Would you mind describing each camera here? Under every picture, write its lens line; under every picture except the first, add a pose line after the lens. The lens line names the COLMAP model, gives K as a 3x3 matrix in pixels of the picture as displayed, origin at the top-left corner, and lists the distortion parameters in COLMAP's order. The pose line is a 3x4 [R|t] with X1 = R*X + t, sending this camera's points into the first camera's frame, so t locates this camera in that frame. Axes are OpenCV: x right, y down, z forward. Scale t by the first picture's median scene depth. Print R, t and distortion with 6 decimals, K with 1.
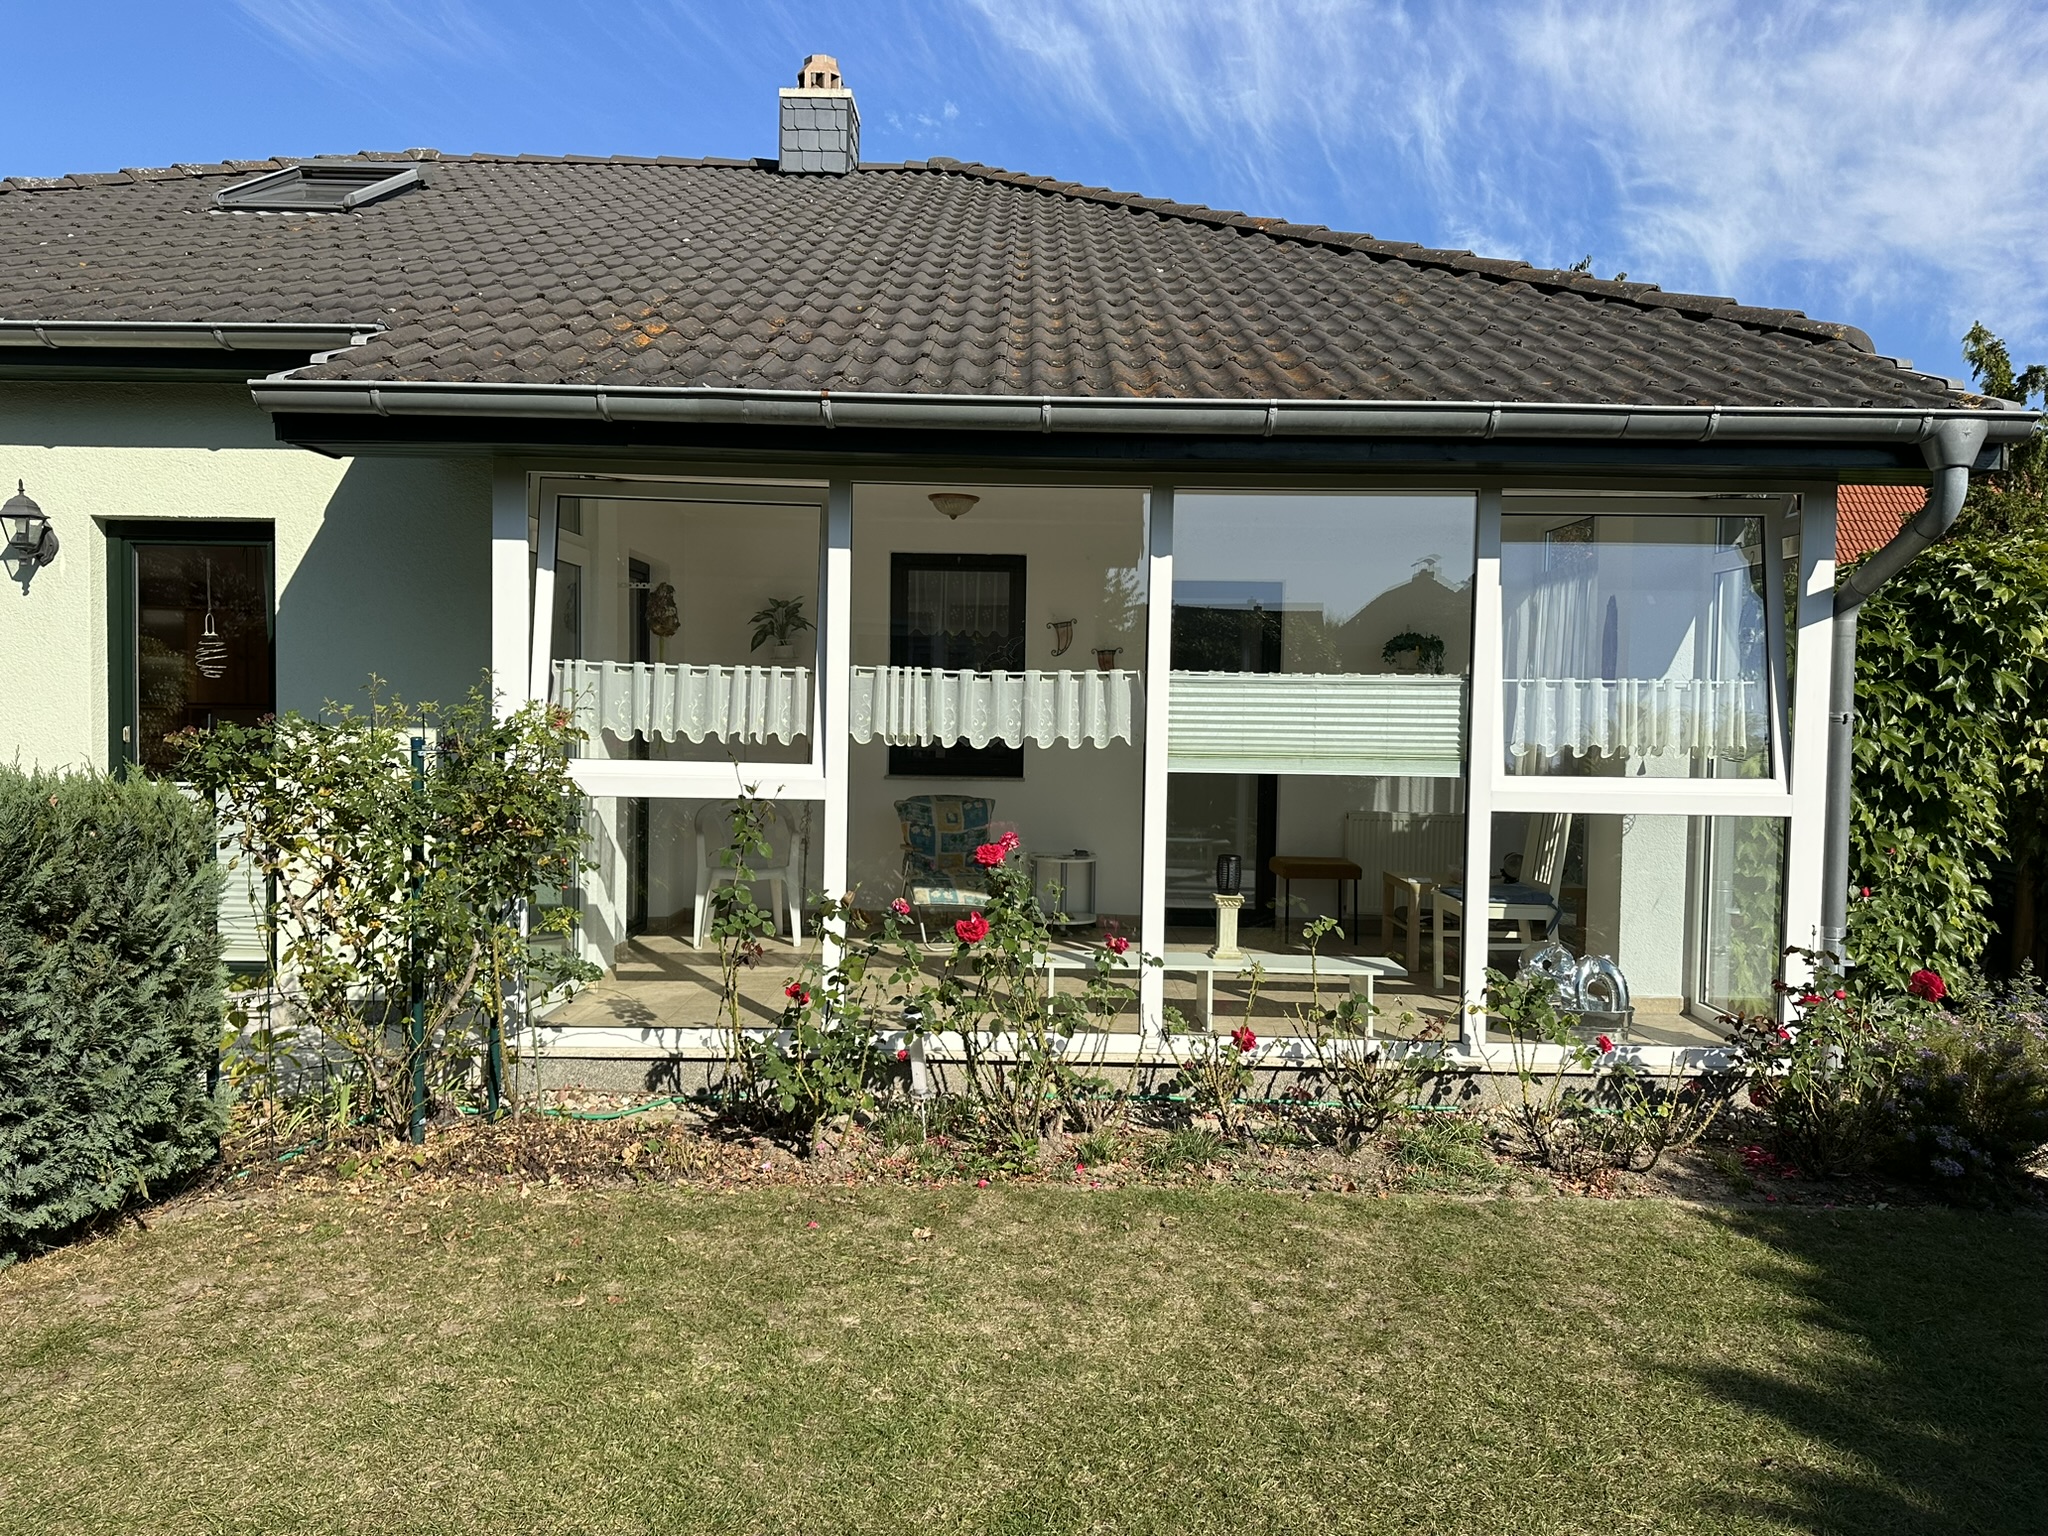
lens RADIAL K [[1449.0, 0, 1011.5], [0, 1449.0, 765.8], [0, 0, 1]] dist [0.052440, -0.066028]
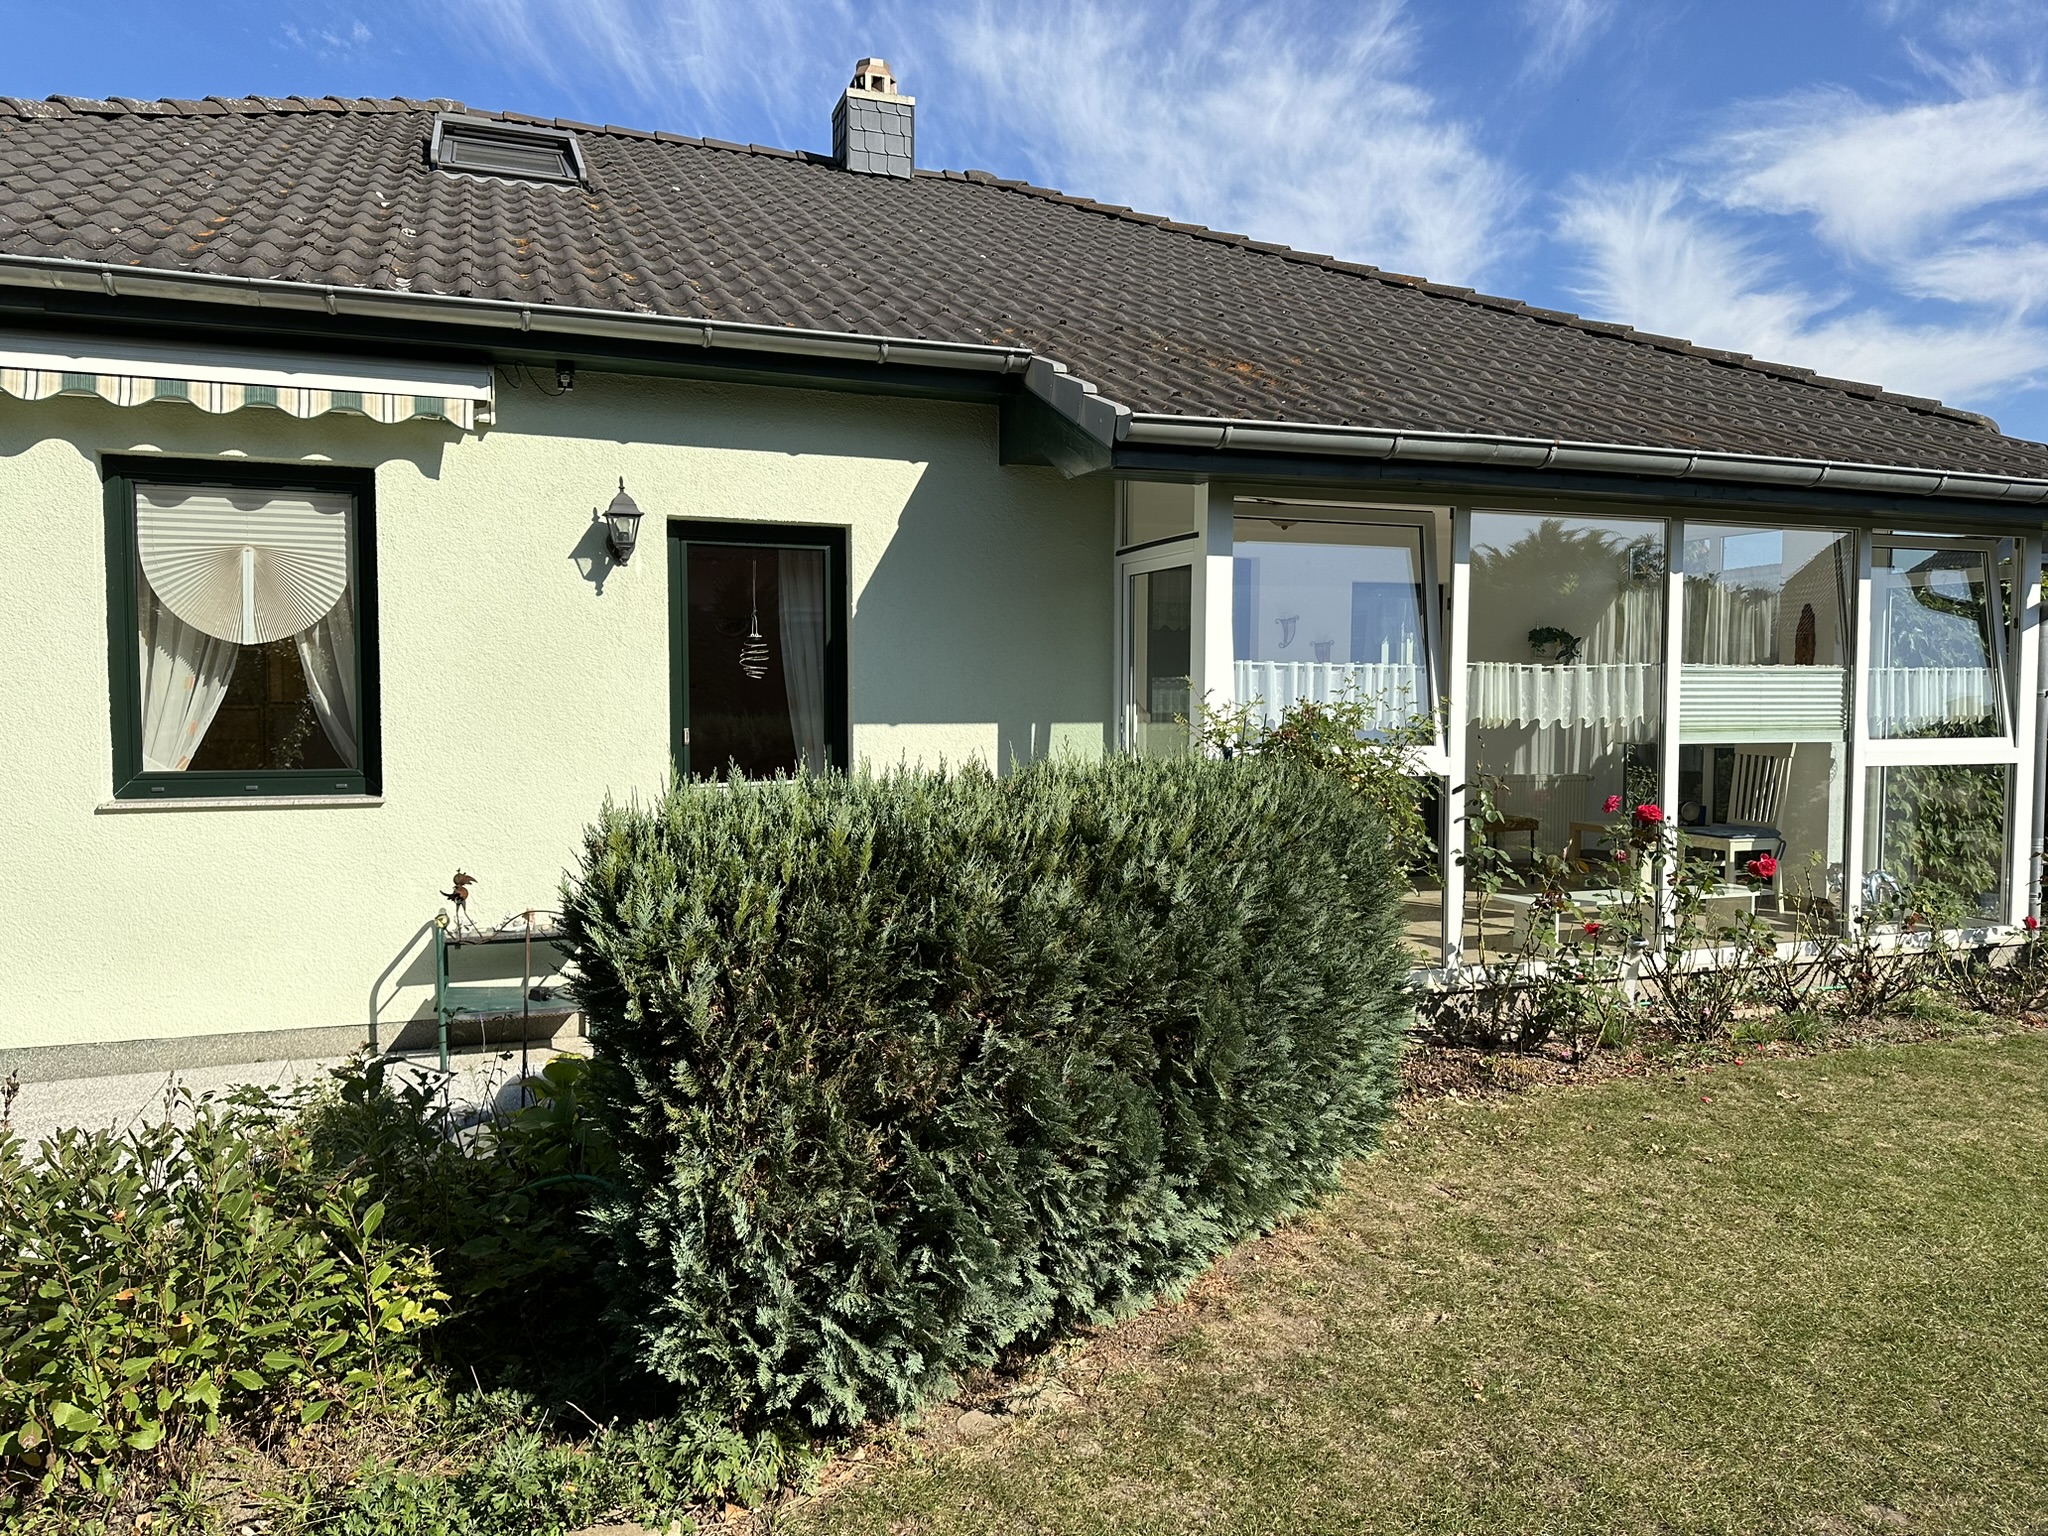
lens RADIAL K [[1449.0, 0, 1025.9], [0, 1449.0, 778.0], [0, 0, 1]] dist [0.052440, -0.066028]
pose [[0.935055, -0.036196, 0.352650, -0.744834], [0.028994, 0.999250, 0.025685, -0.012961], [-0.353315, -0.013792, 0.935403, 0.000930]]
